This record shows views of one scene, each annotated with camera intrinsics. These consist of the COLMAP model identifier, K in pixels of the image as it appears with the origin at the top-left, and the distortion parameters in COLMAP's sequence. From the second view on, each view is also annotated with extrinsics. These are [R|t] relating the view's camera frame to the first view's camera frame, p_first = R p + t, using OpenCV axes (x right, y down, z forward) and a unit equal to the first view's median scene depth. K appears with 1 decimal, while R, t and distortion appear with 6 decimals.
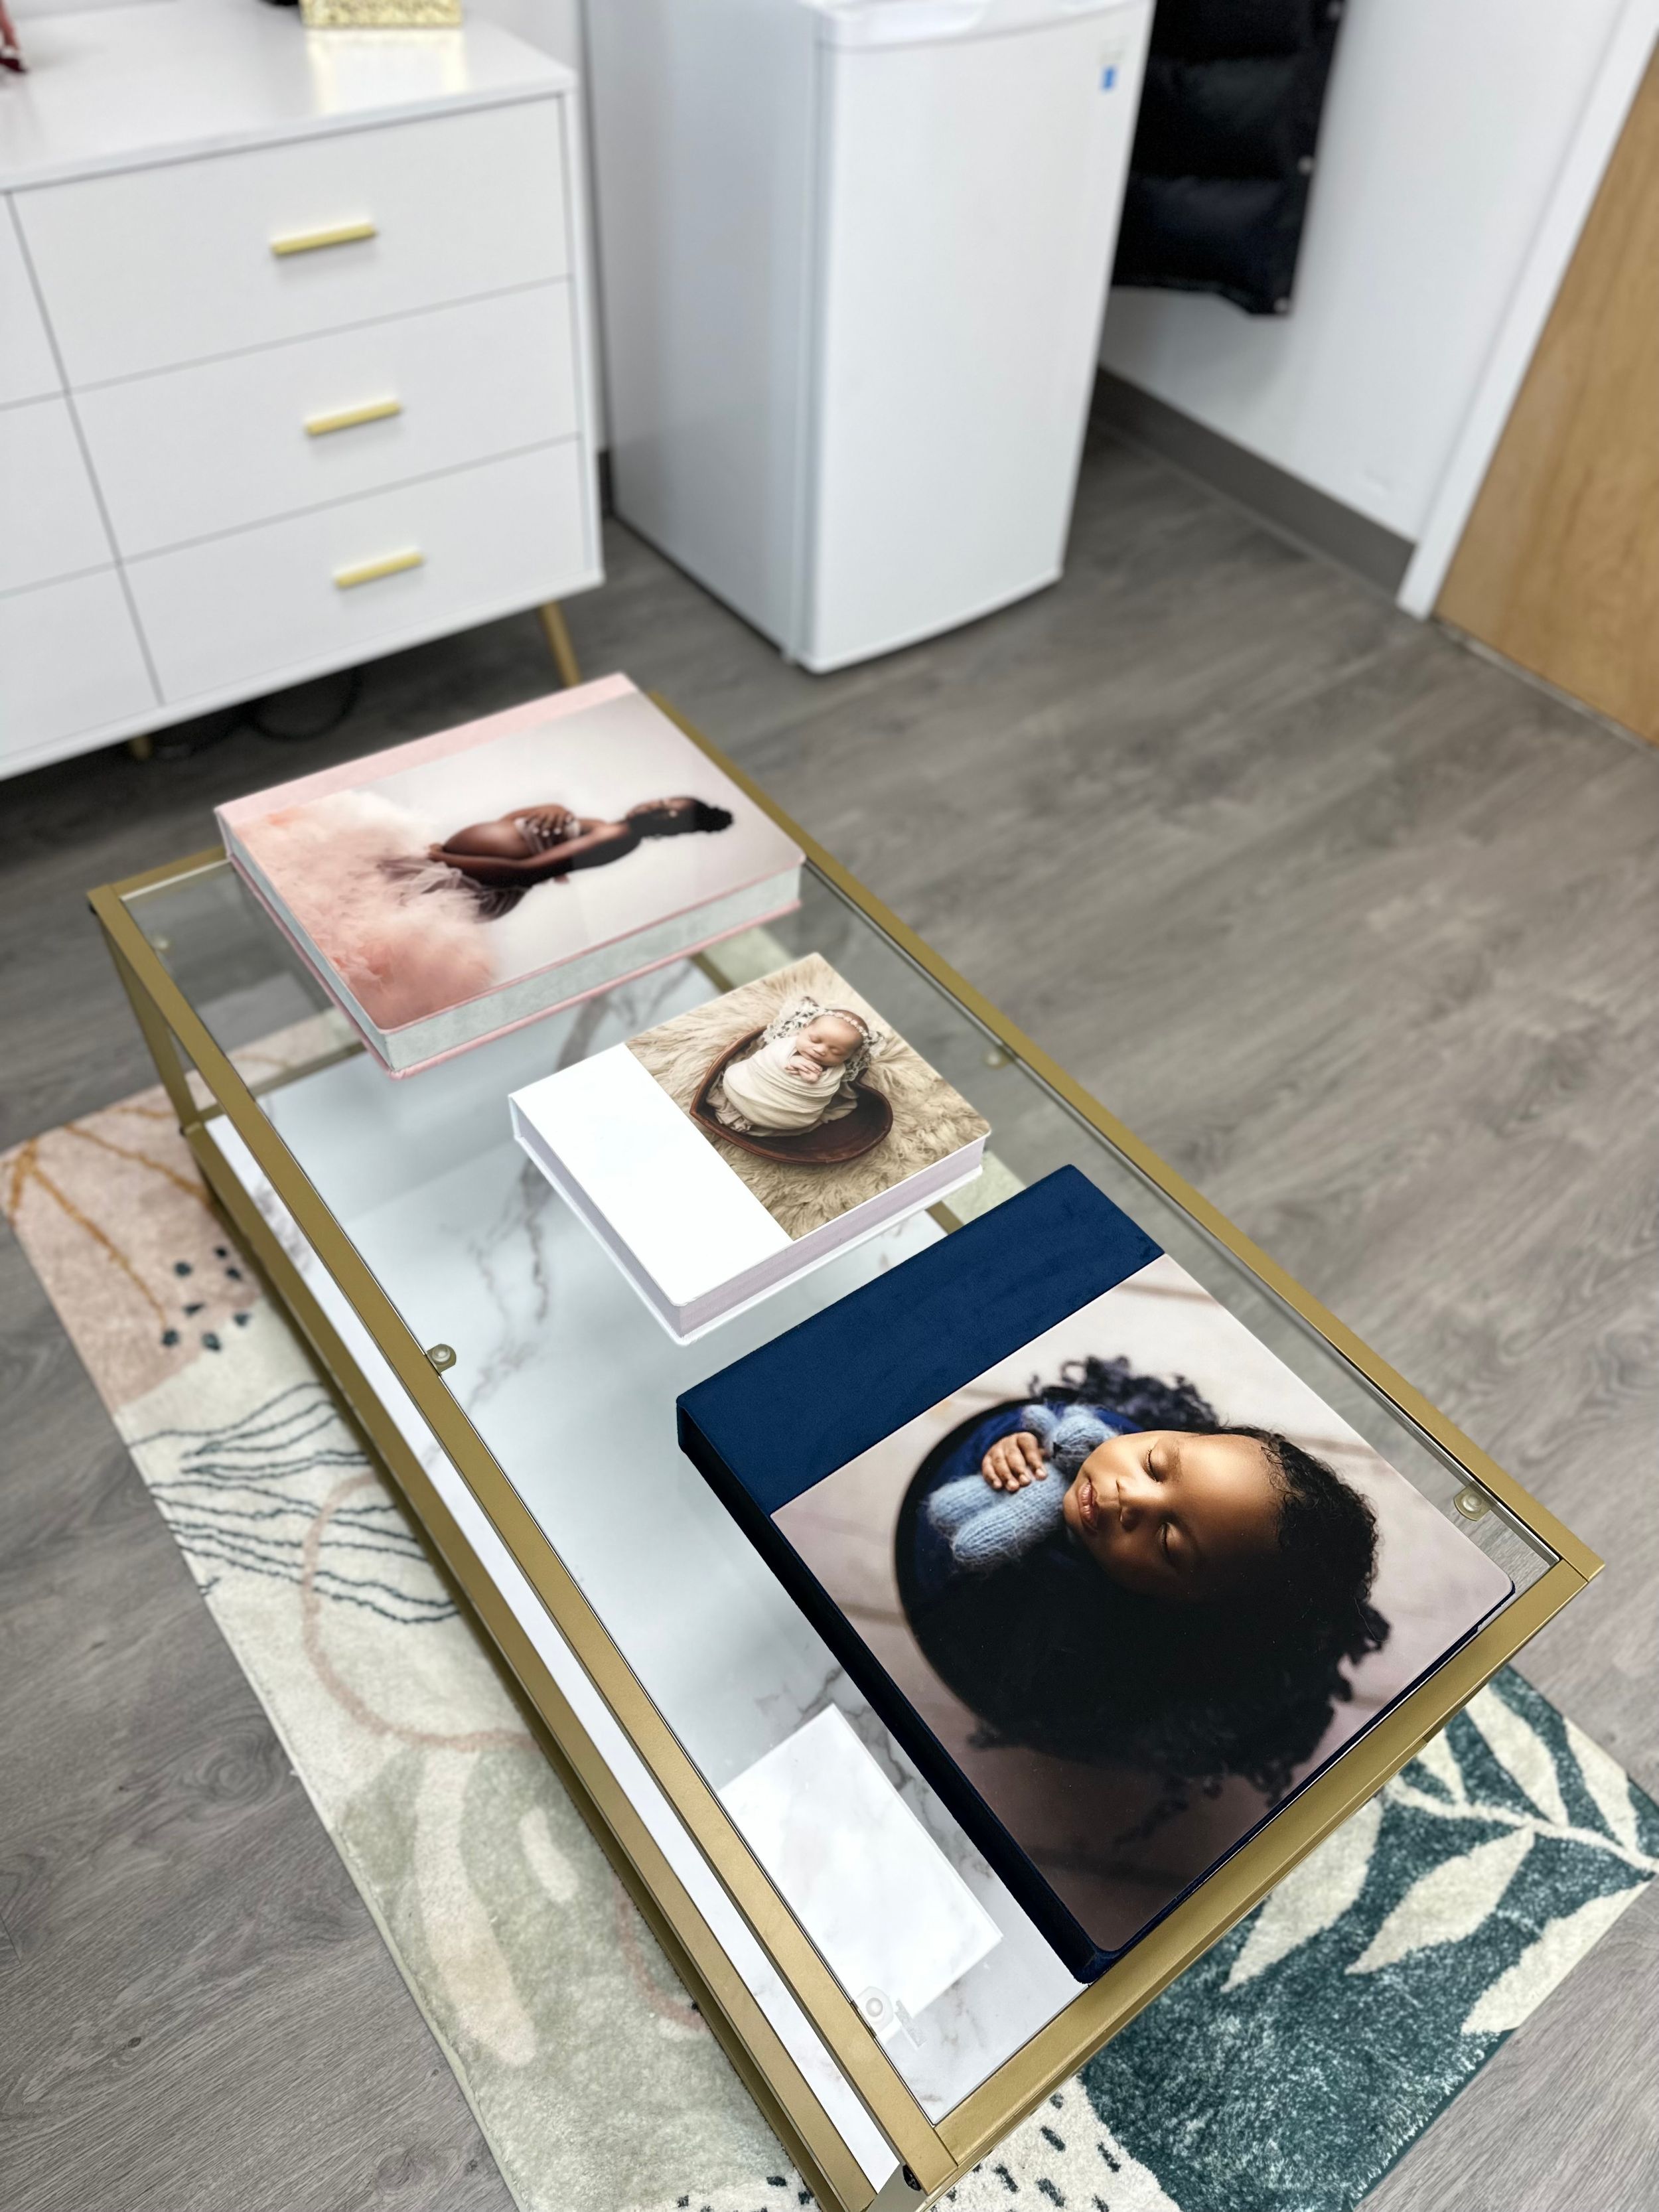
lens RADIAL K [[1575.6, 0, 871.5], [0, 1575.6, 1110.2], [0, 0, 1]] dist [-0.000877, -0.003984]
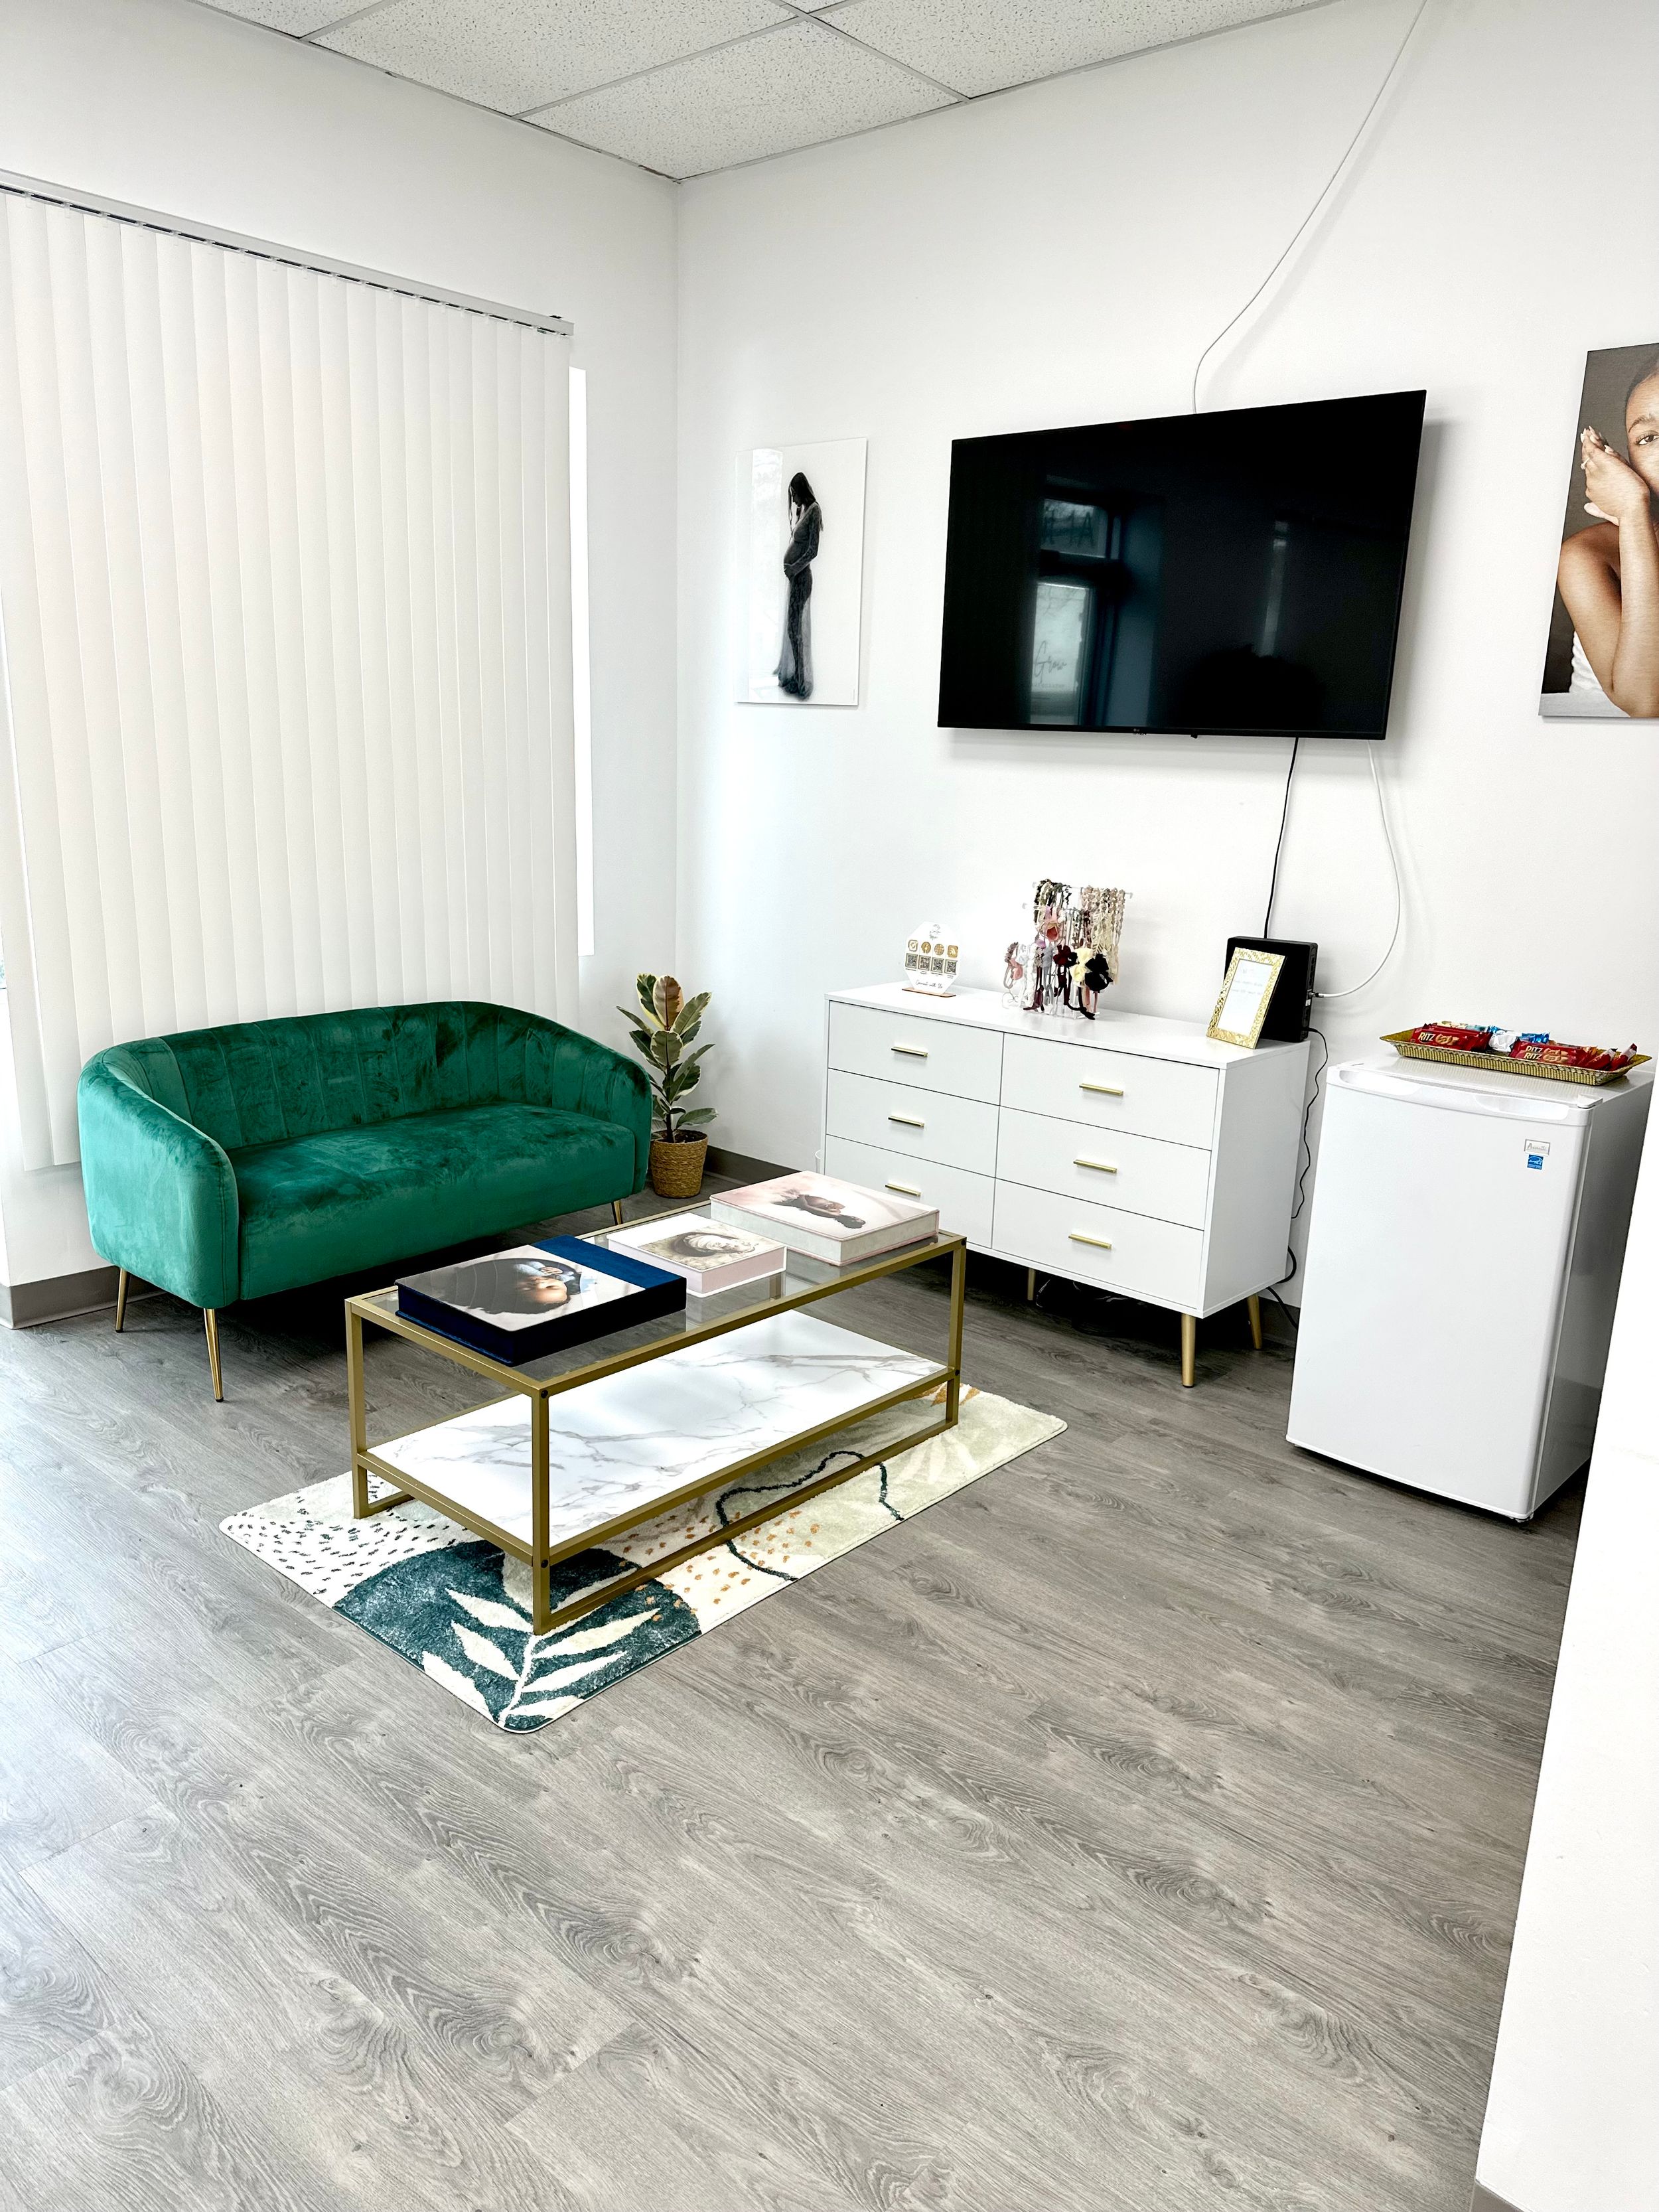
lens RADIAL K [[1625.9, 0, 829.5], [0, 1625.9, 1106.0], [0, 0, 1]] dist [0.036133, -0.021731]
pose [[0.180522, 0.170038, -0.968762, 2.245168], [-0.758661, 0.650921, -0.027121, -0.211851], [0.625975, 0.739858, 0.246507, 0.249651]]
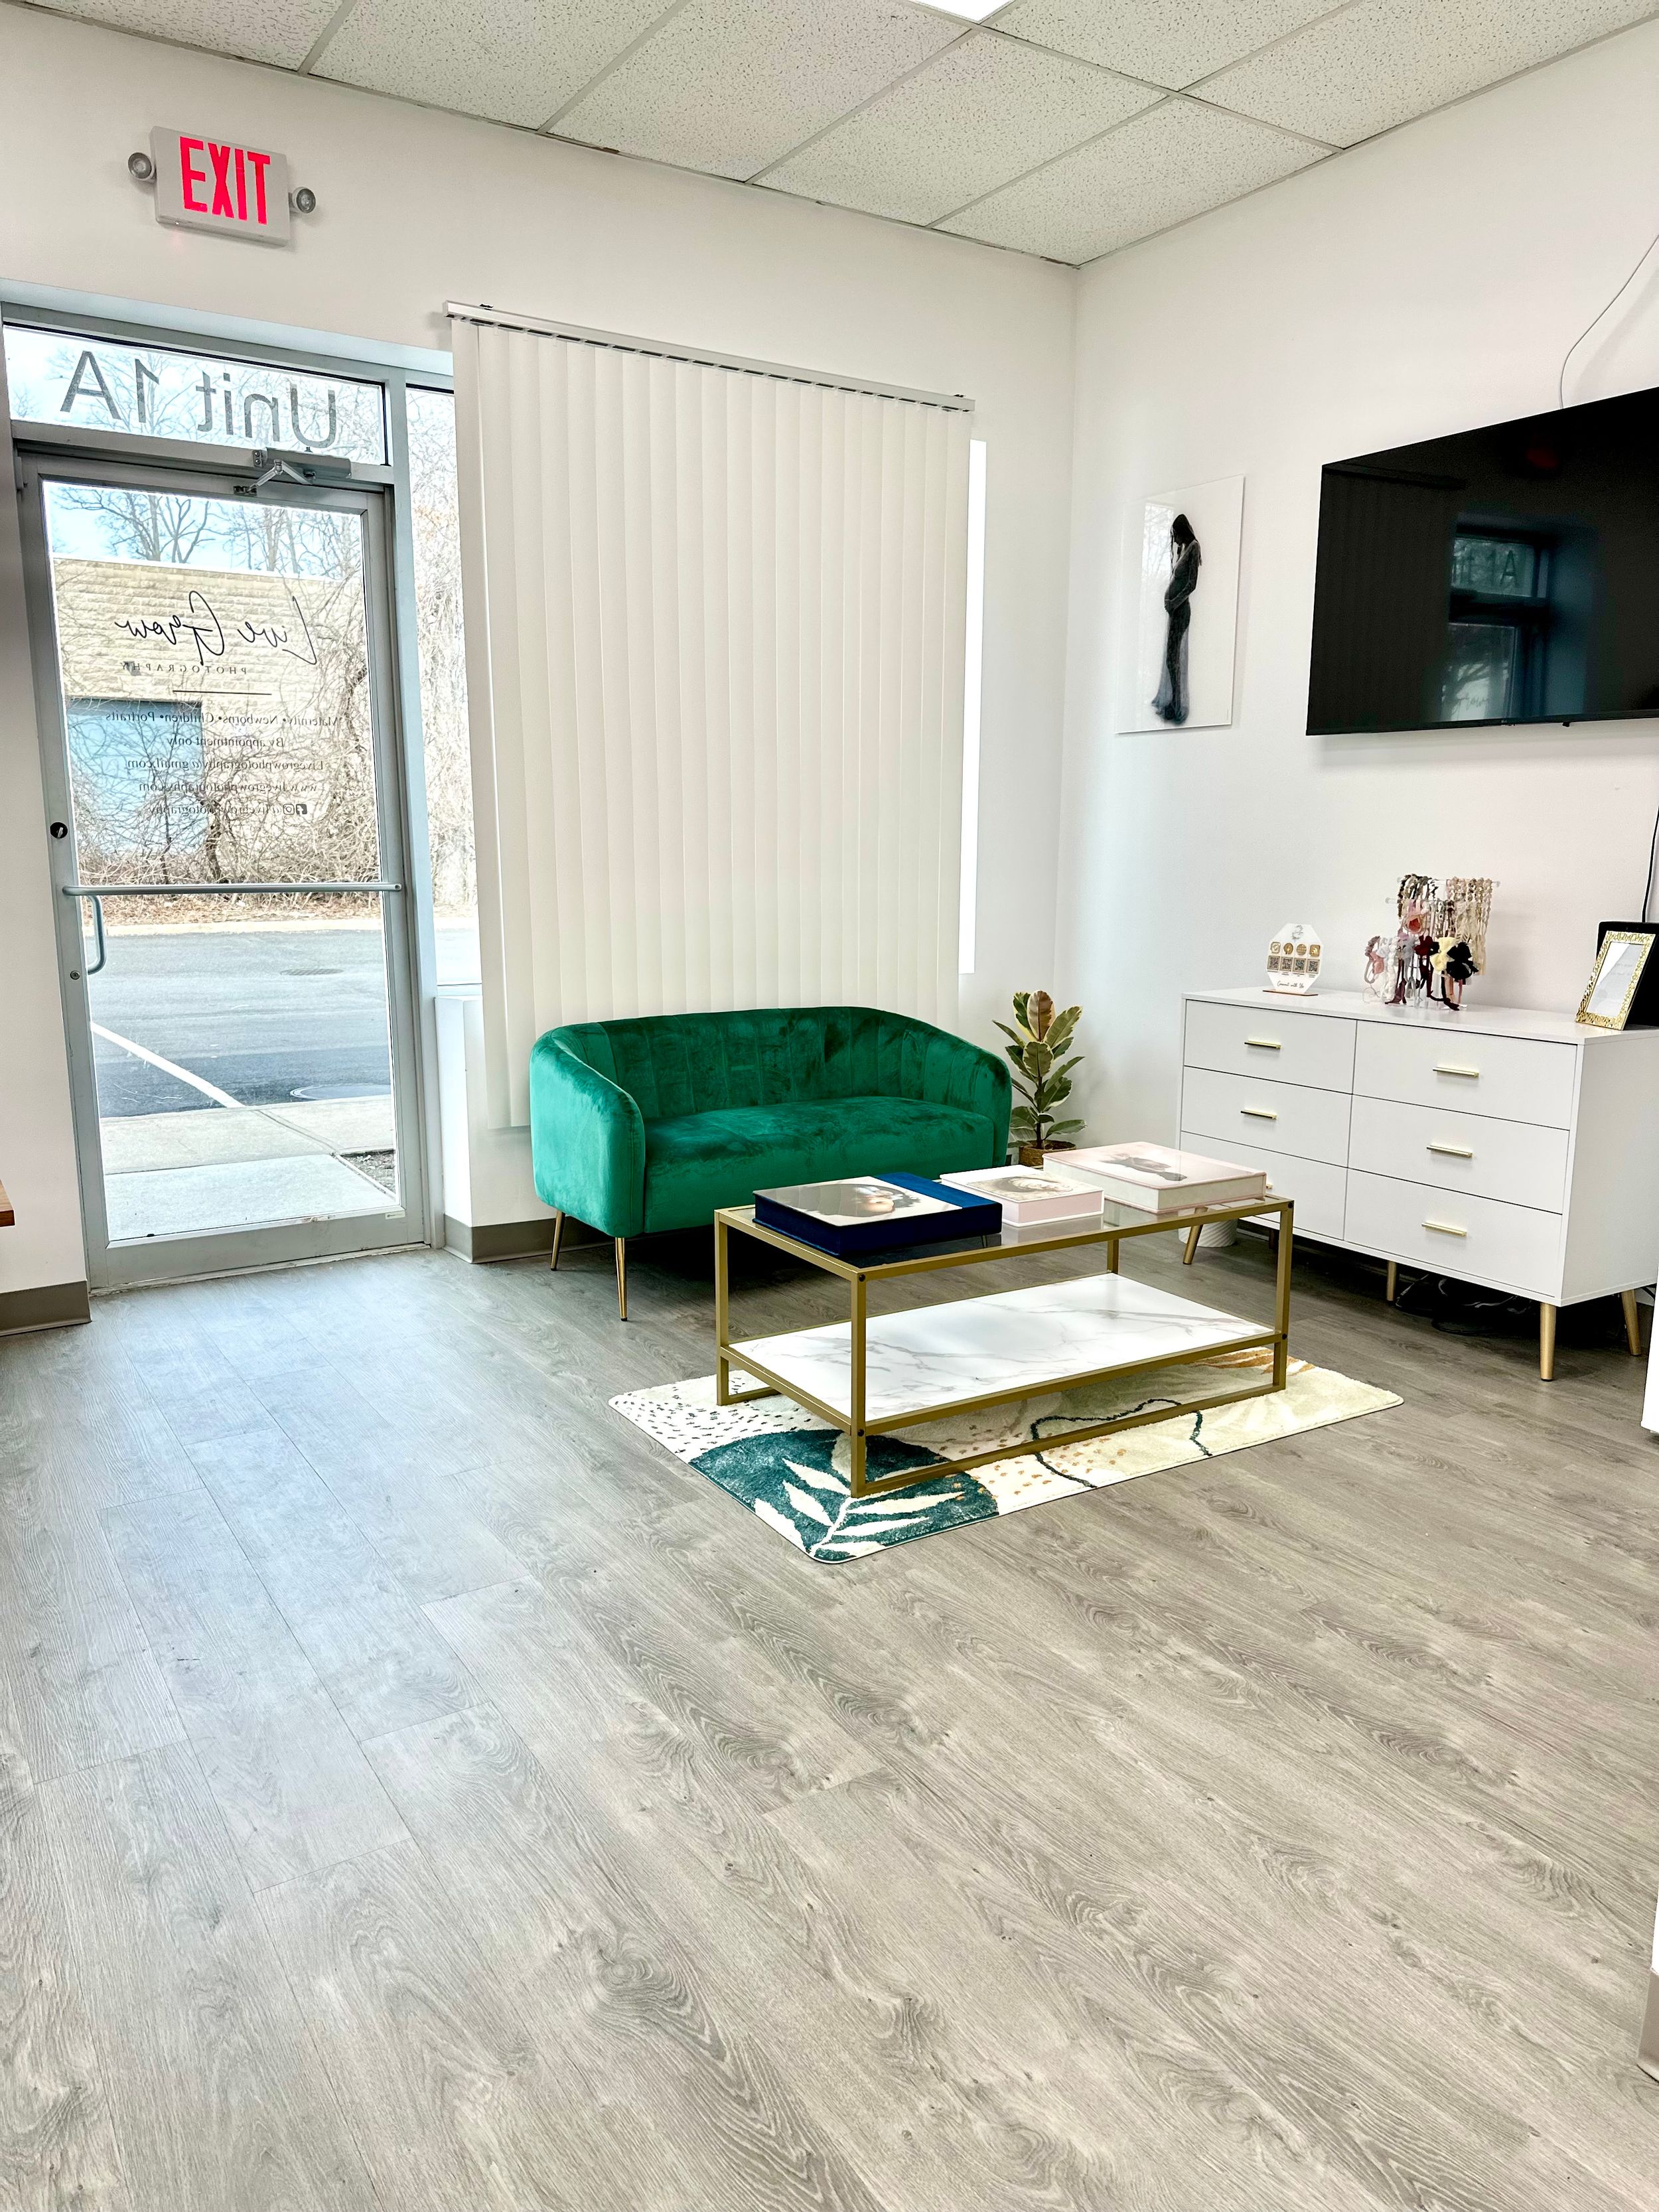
lens RADIAL K [[1577.9, 0, 829.5], [0, 1577.9, 1106.0], [0, 0, 1]] dist [0.206517, -0.303376]
pose [[-0.093788, 0.108692, -0.989641, 2.498831], [-0.759612, 0.634752, 0.141703, -0.207764], [0.643579, 0.765033, 0.023032, 0.511987]]
